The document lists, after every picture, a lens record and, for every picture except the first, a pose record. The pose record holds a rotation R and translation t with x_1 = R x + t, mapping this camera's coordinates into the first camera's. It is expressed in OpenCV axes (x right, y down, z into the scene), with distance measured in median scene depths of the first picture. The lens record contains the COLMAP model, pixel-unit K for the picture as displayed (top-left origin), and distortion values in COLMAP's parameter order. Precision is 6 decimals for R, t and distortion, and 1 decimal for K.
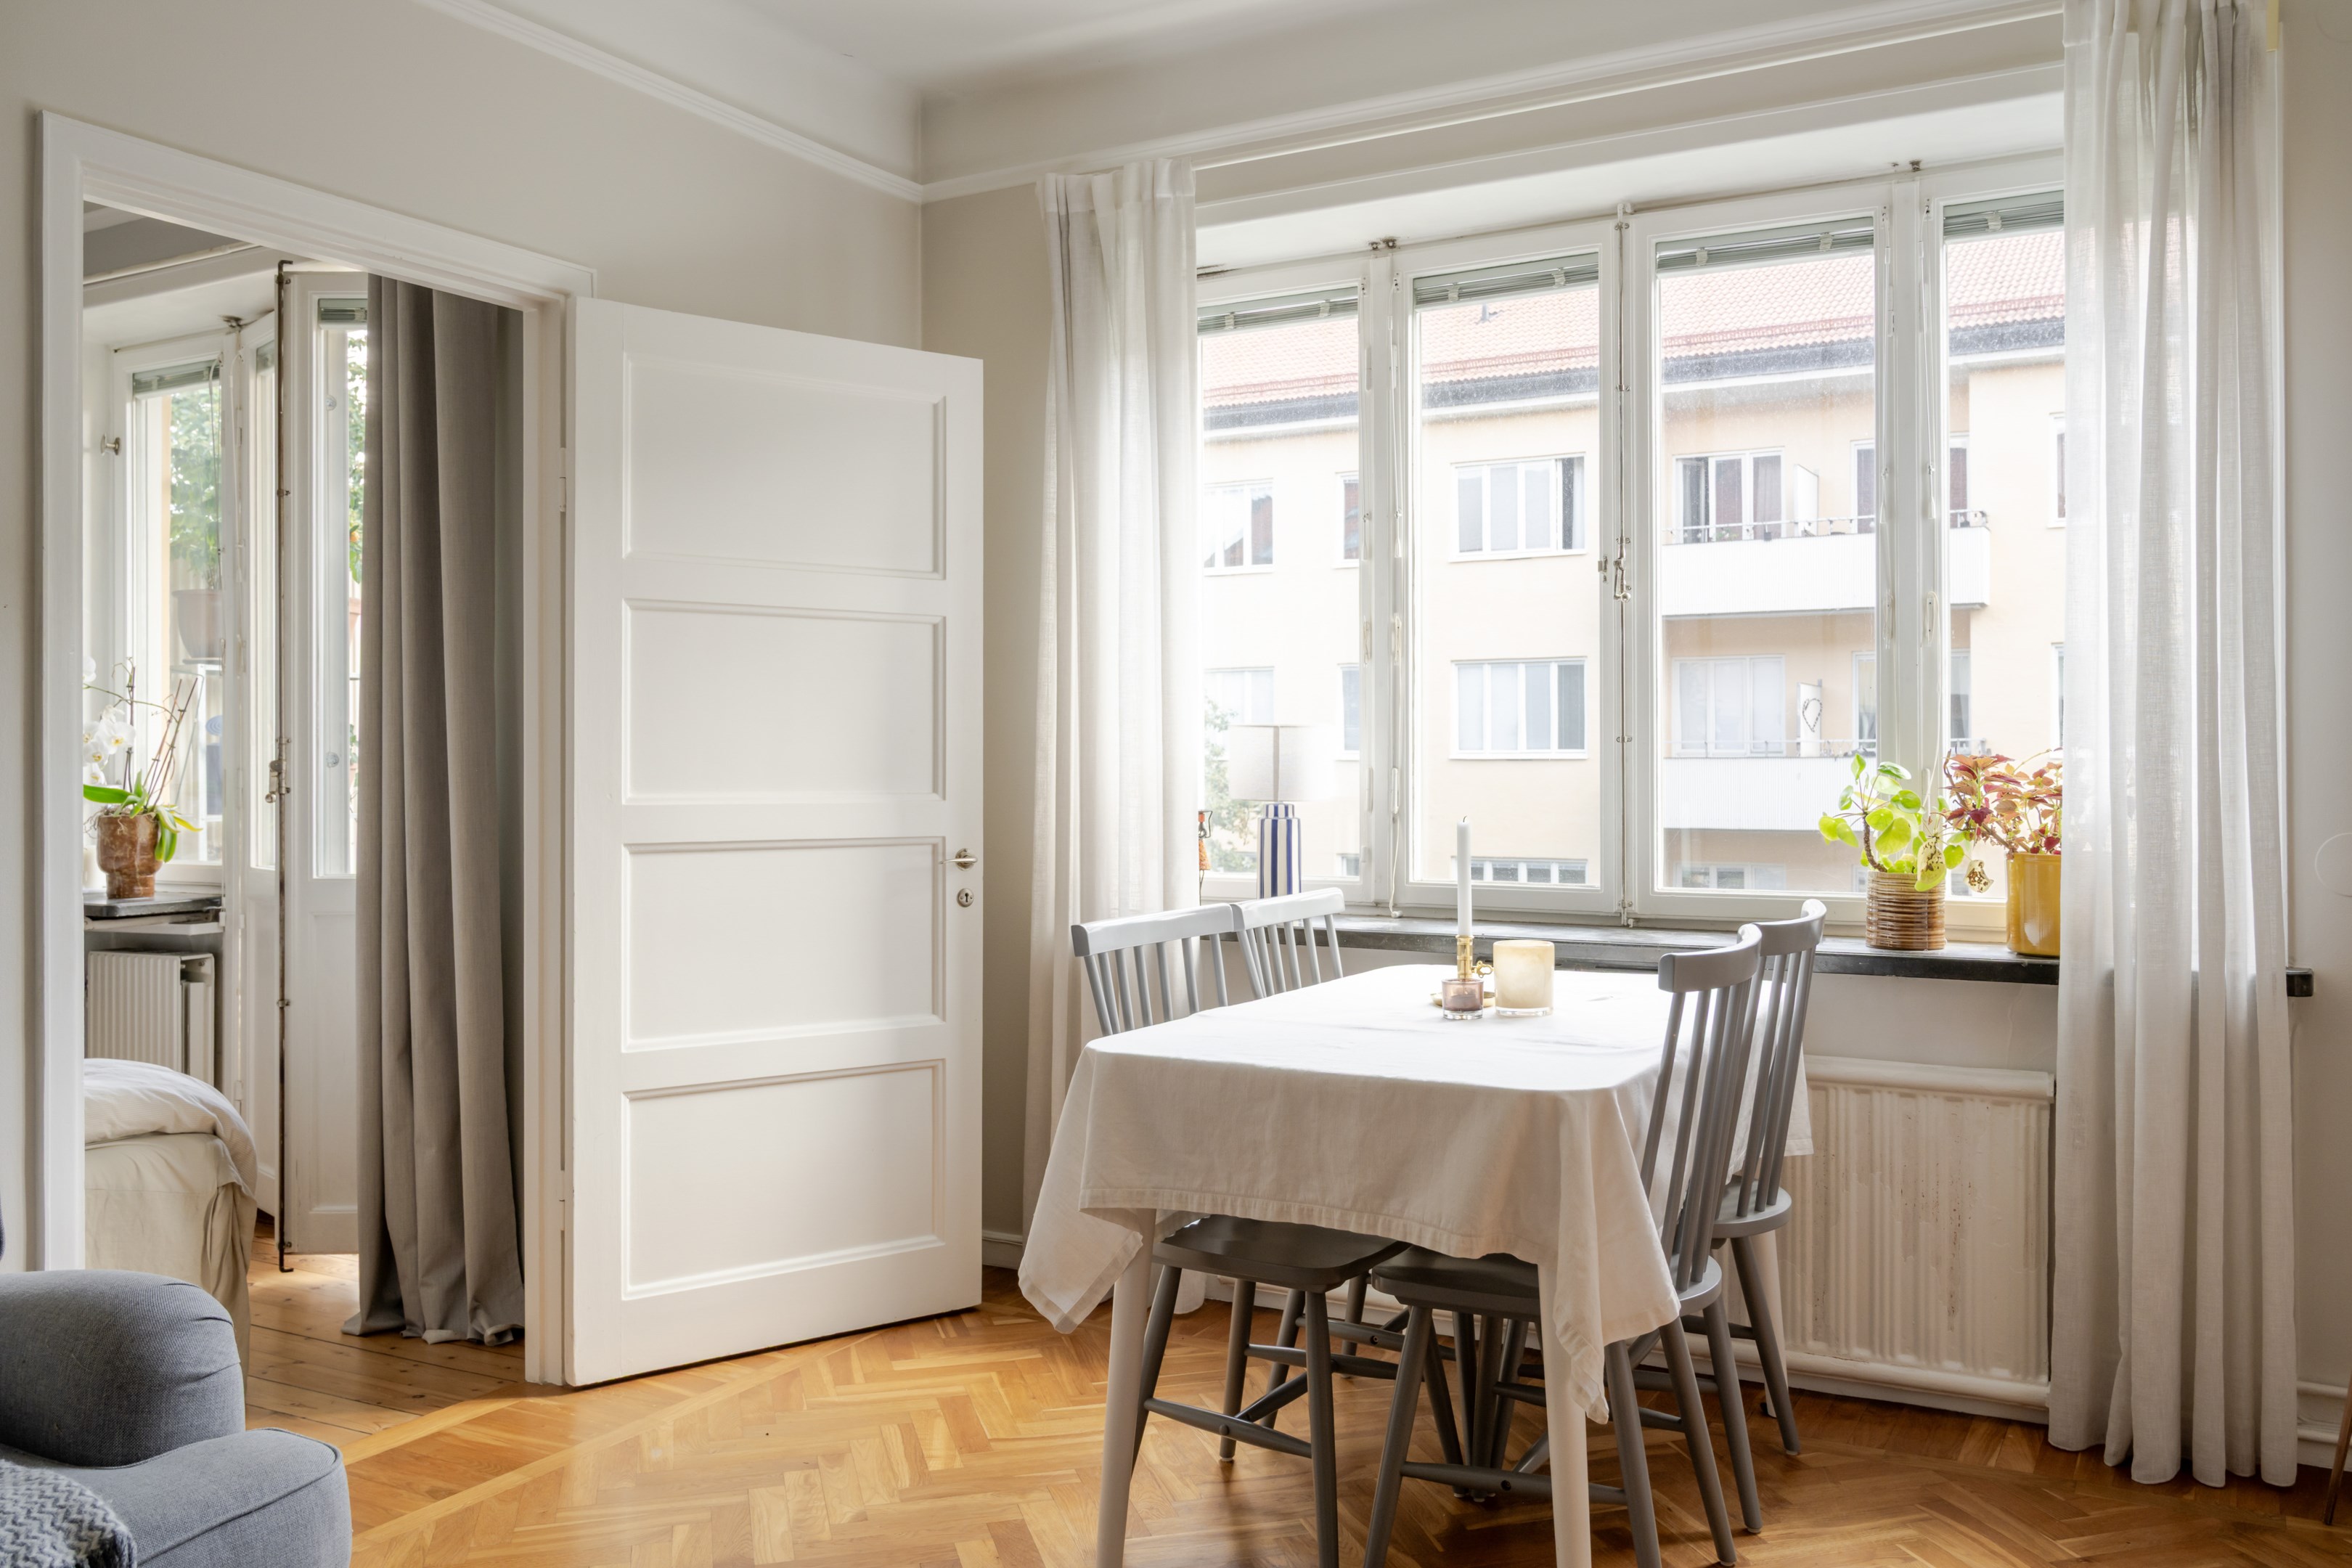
lens RADIAL K [[1894.2, 0, 1188.1], [0, 1894.2, 752.0], [0, 0, 1]] dist [-0.006577, 0.000140]
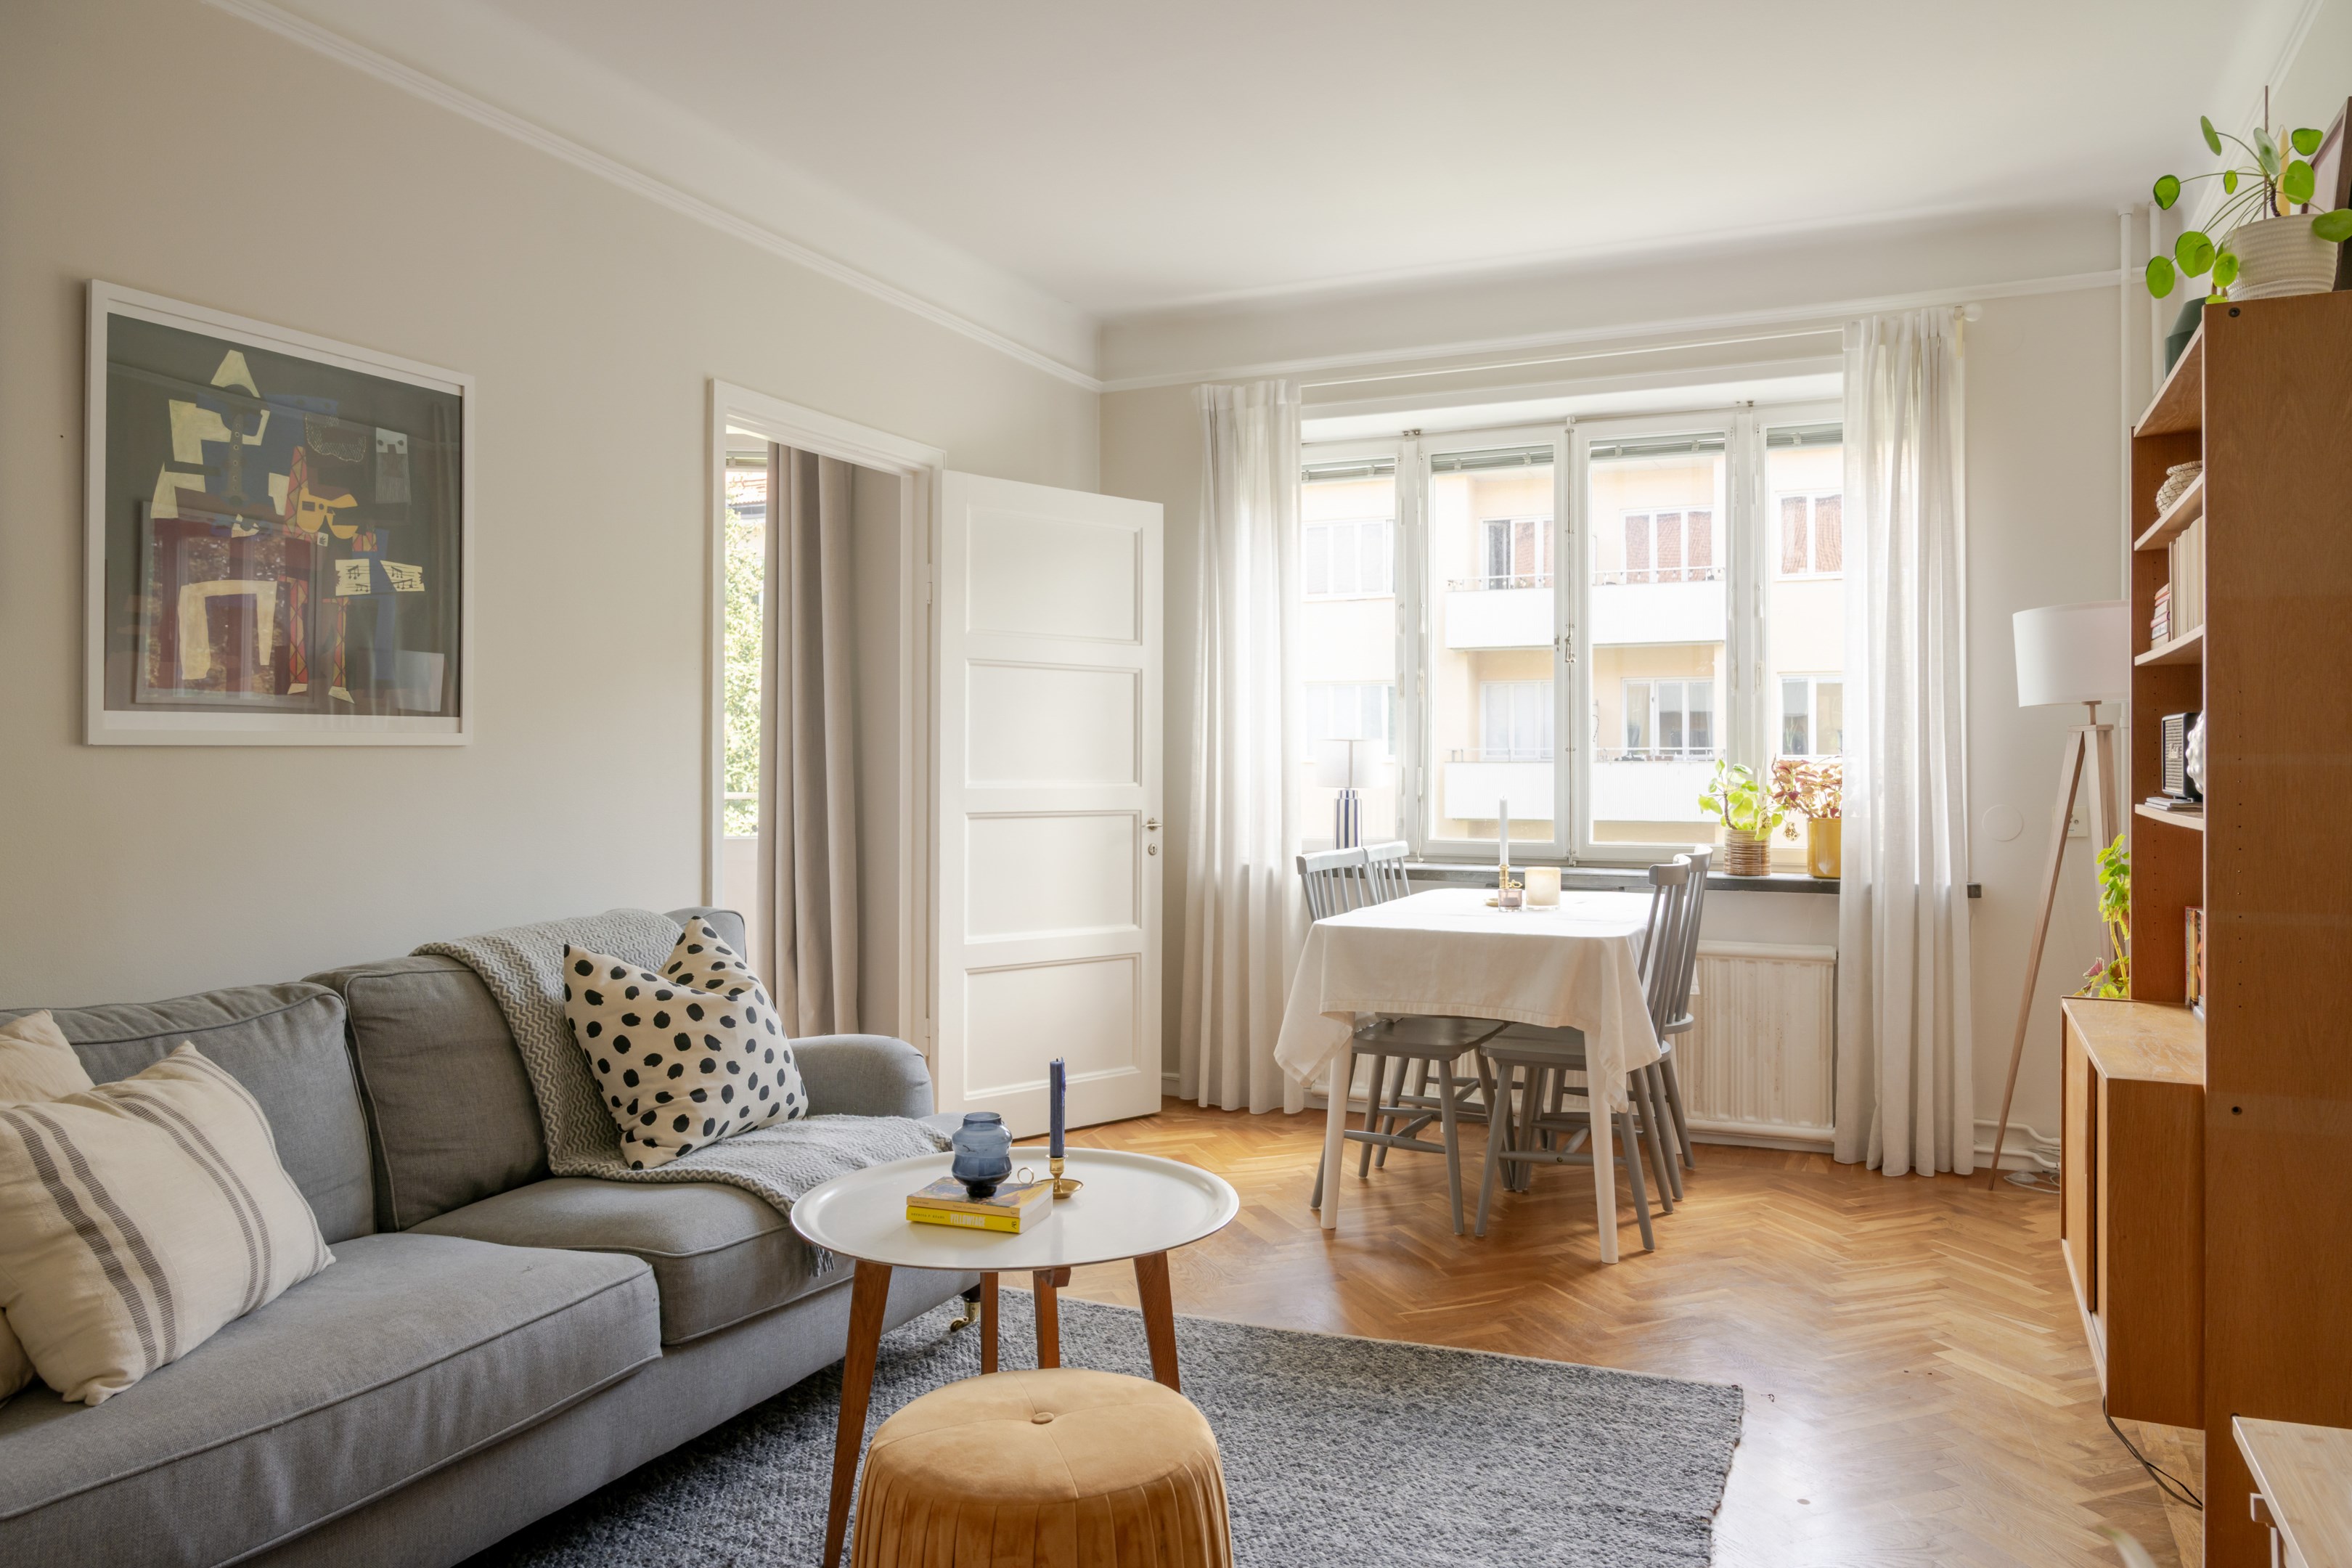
lens RADIAL K [[1644.8, 0, 1175.9], [0, 1644.8, 740.2], [0, 0, 1]] dist [-0.003591, -0.000824]
pose [[0.996377, 0.004646, 0.084915, -0.239348], [-0.003819, 0.999944, -0.009900, 0.000603], [-0.084957, 0.009540, 0.996339, -0.391258]]
